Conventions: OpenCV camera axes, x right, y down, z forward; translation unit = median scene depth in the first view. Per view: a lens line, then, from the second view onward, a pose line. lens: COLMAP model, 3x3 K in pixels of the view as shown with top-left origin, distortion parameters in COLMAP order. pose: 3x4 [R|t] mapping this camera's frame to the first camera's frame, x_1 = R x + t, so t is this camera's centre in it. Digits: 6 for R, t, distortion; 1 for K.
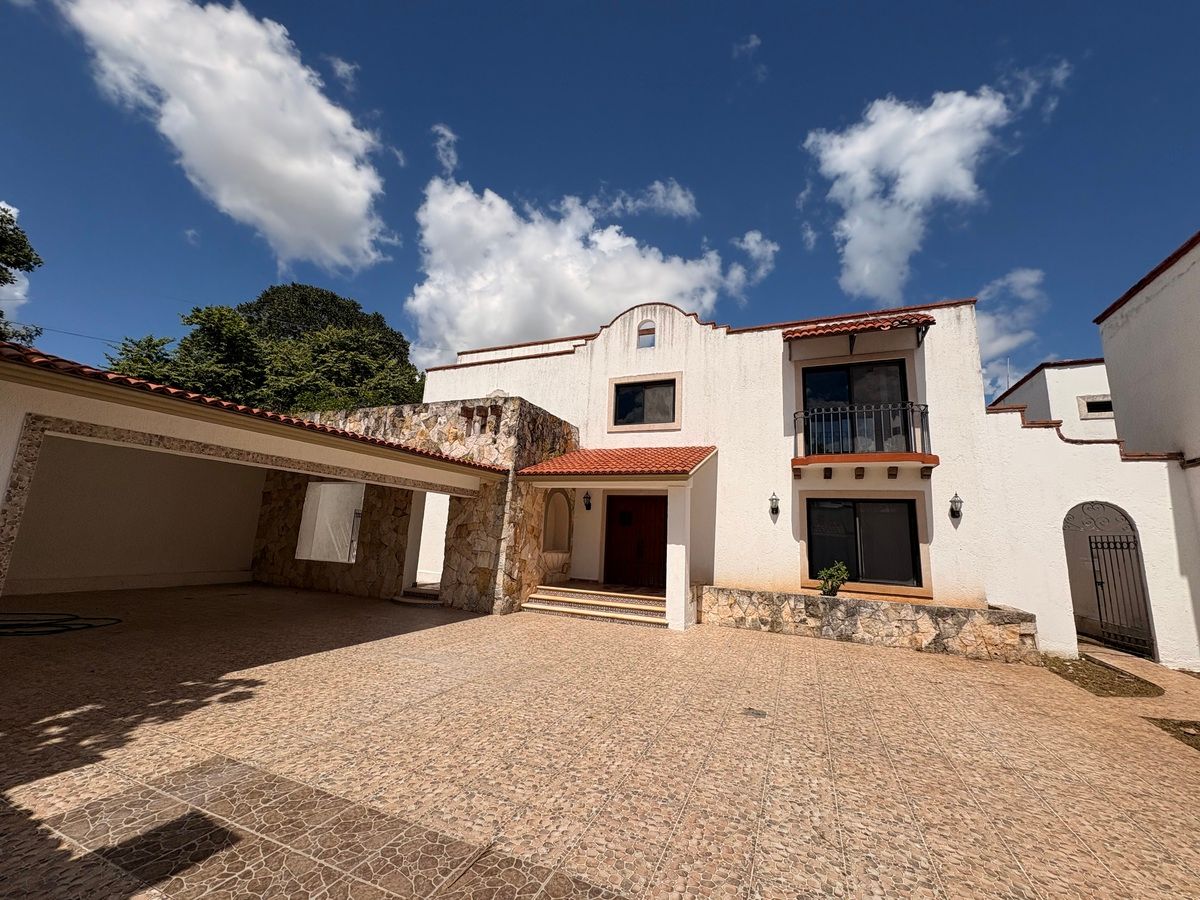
lens RADIAL K [[477.8, 0, 598.6], [0, 477.8, 449.2], [0, 0, 1]] dist [-0.000451, 0.000182]
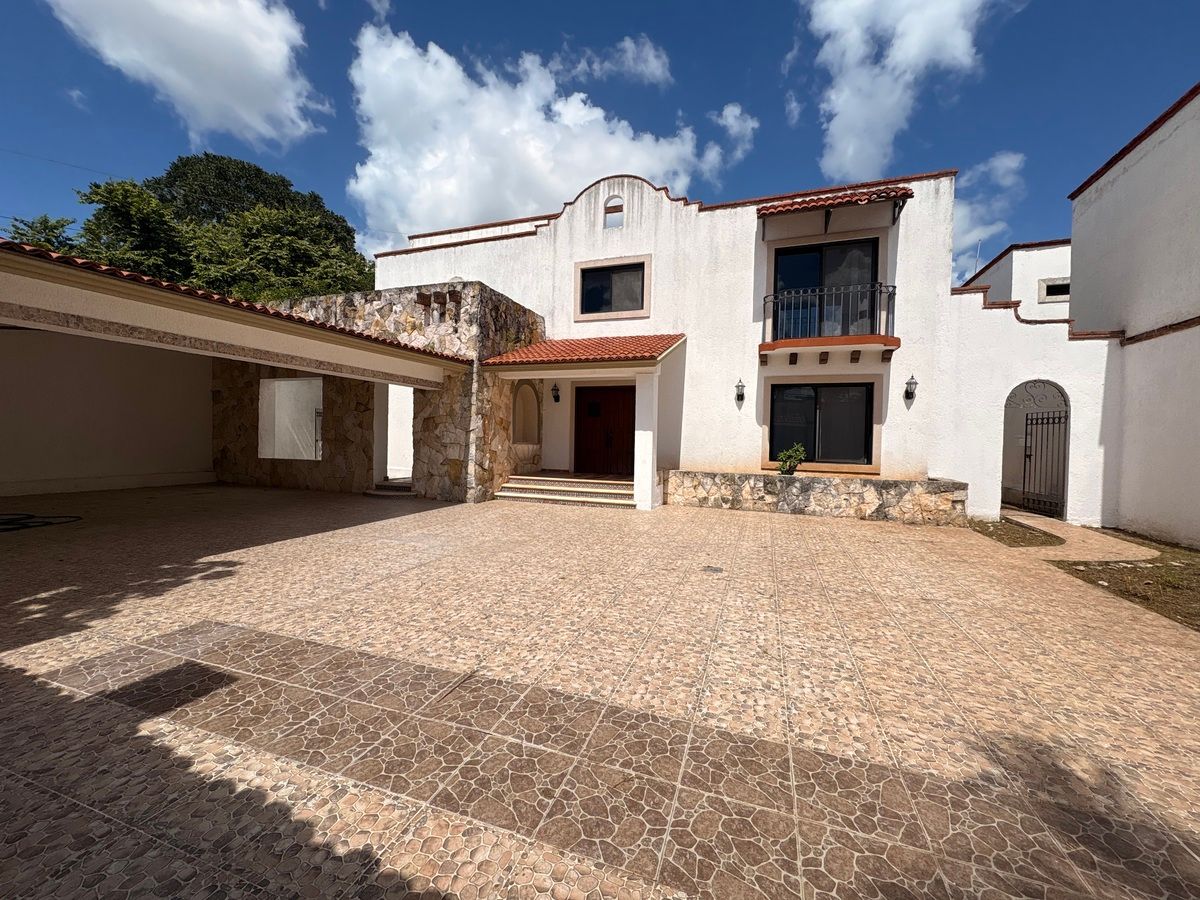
lens RADIAL K [[477.8, 0, 599.1], [0, 477.8, 450.4], [0, 0, 1]] dist [-0.000451, 0.000182]
pose [[0.997756, -0.027513, 0.061037, 0.003418], [0.014299, 0.978198, 0.207182, 0.029447], [-0.065407, -0.205844, 0.976397, 0.000035]]
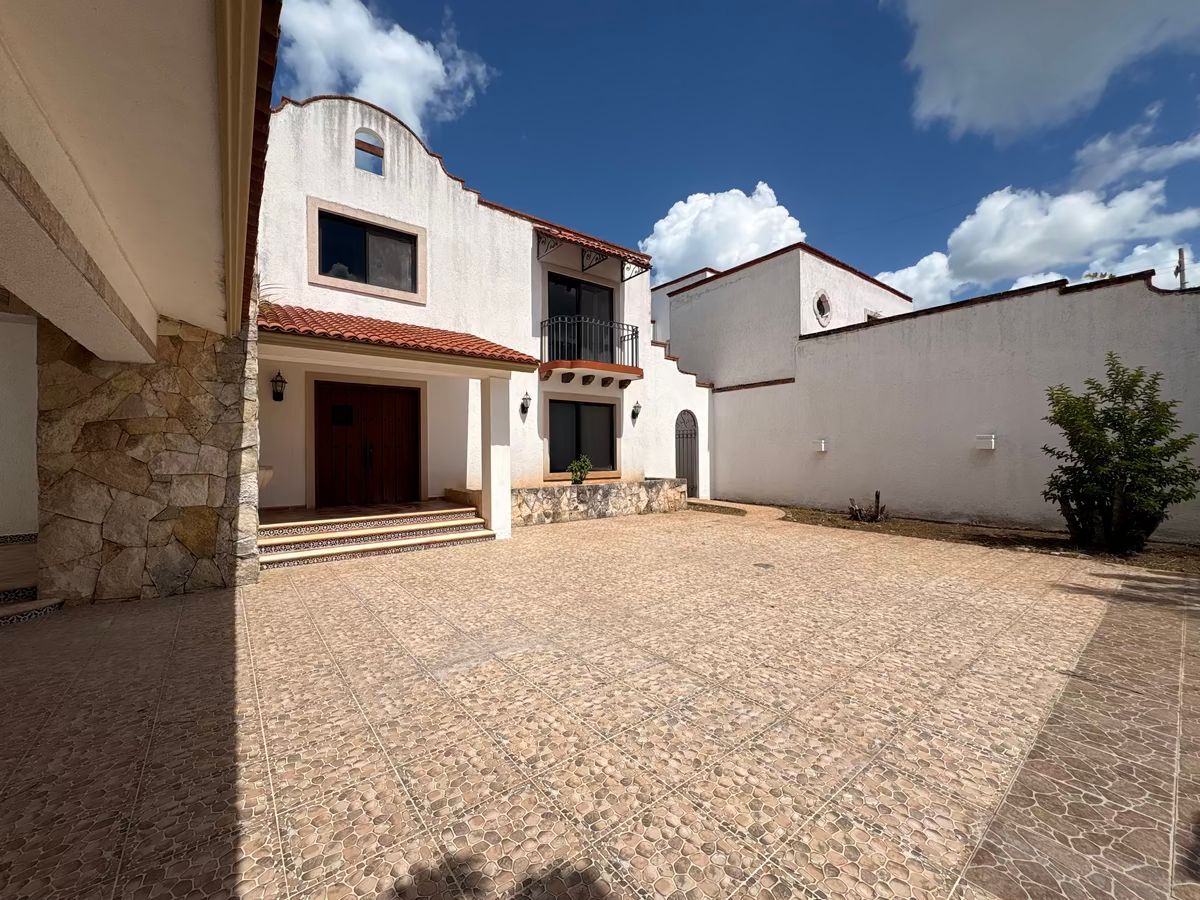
lens RADIAL K [[477.8, 0, 601.3], [0, 477.8, 450.0], [0, 0, 1]] dist [-0.000451, 0.000182]
pose [[0.475776, -0.045274, 0.878401, -0.546721], [-0.130573, 0.983973, 0.121438, 0.084060], [-0.869821, -0.172473, 0.462239, 0.468183]]
